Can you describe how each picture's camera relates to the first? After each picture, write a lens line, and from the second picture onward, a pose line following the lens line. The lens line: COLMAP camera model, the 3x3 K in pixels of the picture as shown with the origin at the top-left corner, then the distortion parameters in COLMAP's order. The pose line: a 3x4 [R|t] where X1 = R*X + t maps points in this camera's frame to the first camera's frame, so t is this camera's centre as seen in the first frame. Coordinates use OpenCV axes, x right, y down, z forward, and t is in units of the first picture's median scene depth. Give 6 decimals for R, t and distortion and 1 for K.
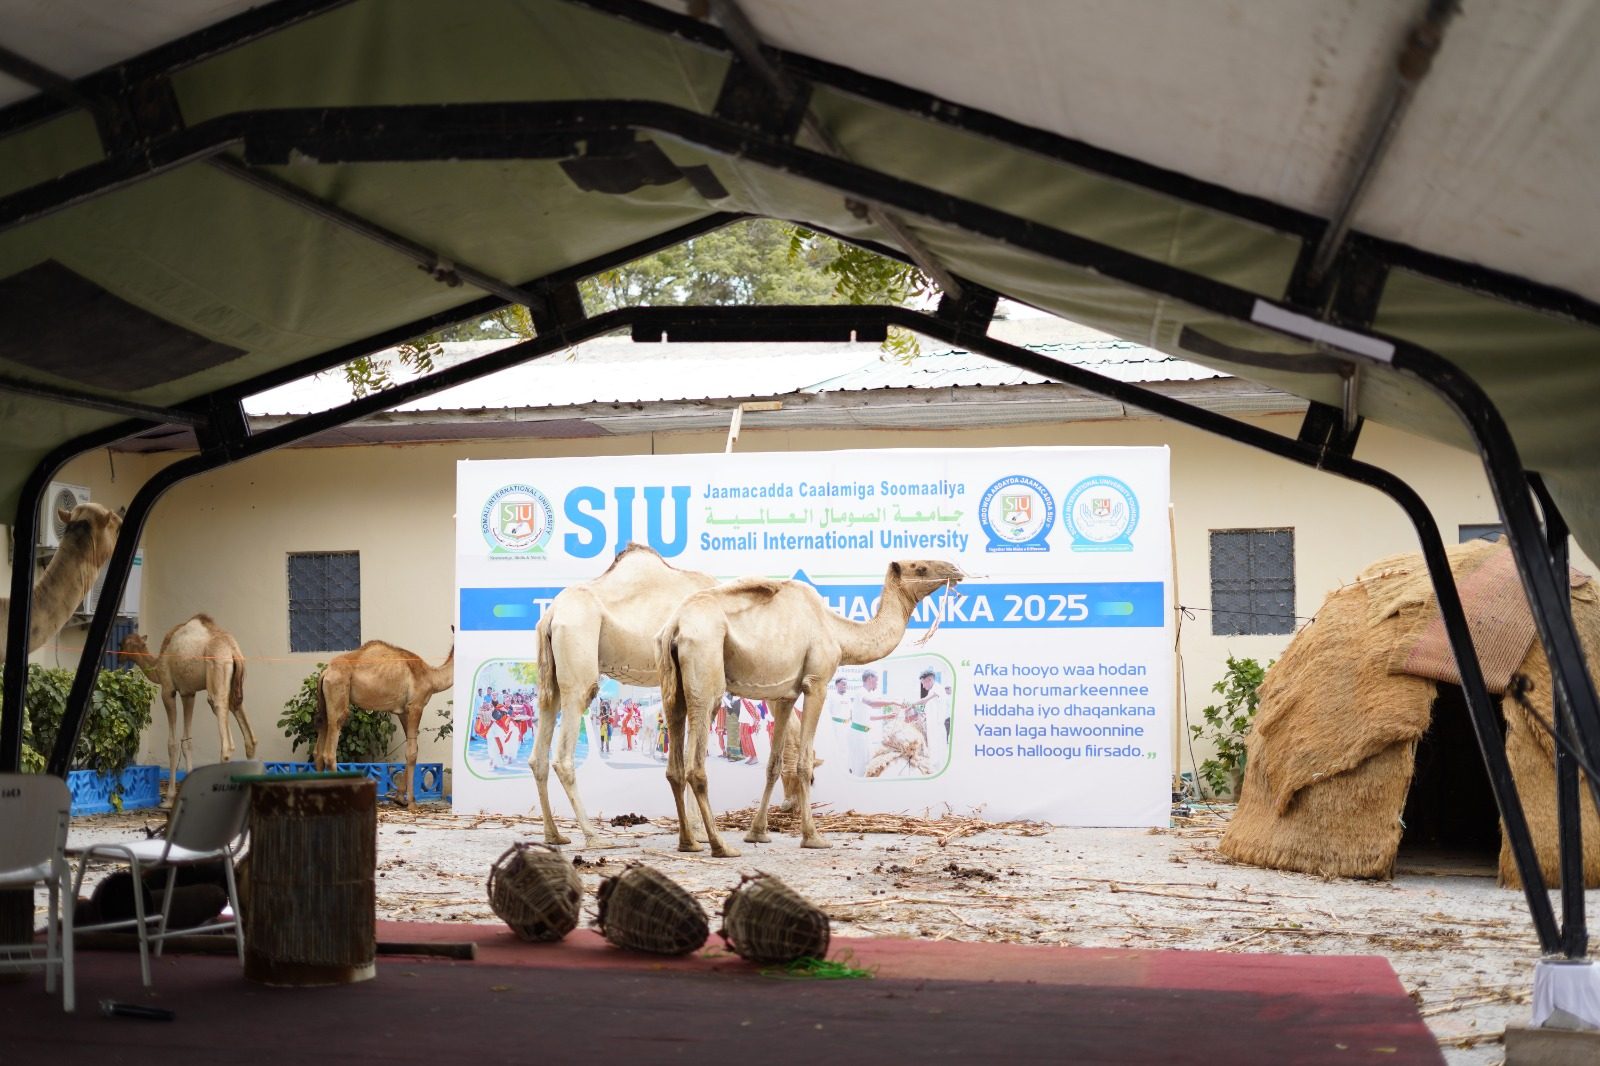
lens RADIAL K [[2393.3, 0, 808.2], [0, 2393.3, 537.7], [0, 0, 1]] dist [0.039929, 0.000000]
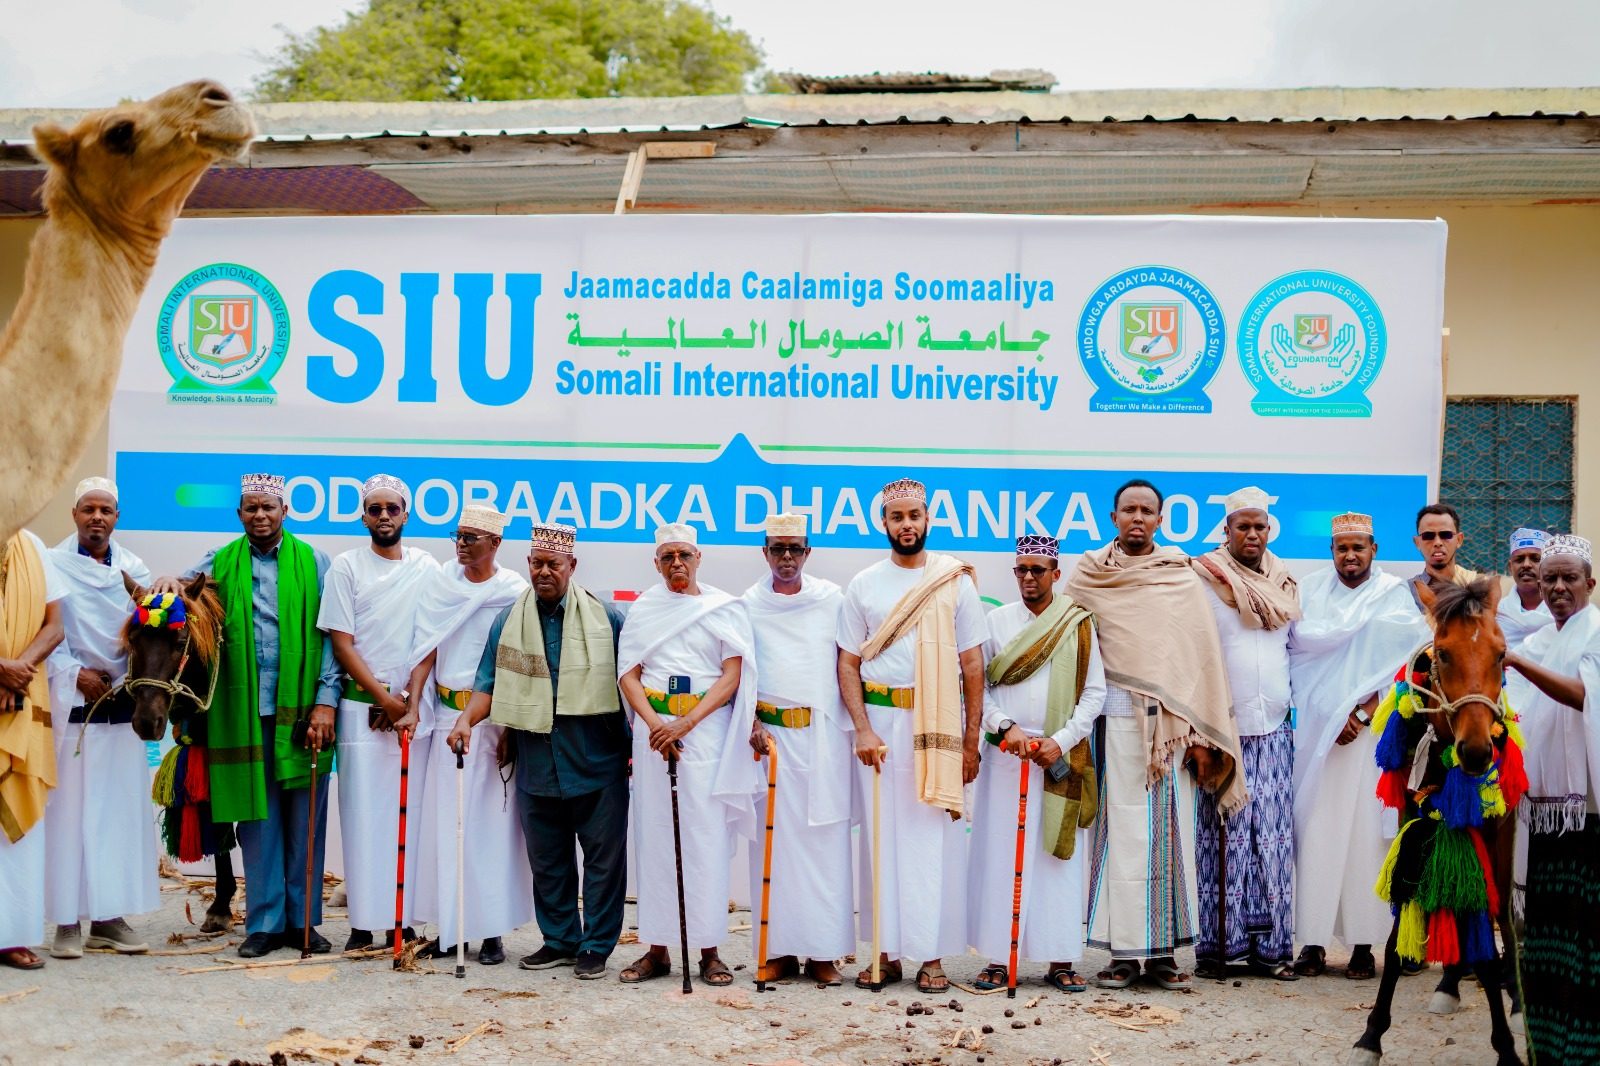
lens RADIAL K [[2393.3, 0, 792.2], [0, 2393.3, 533.1], [0, 0, 1]] dist [0.039929, 0.000000]
pose [[0.999299, 0.029371, 0.023202, -0.003463], [-0.030139, 0.998985, 0.033478, 0.017094], [-0.022195, -0.034154, 0.999170, 0.461057]]
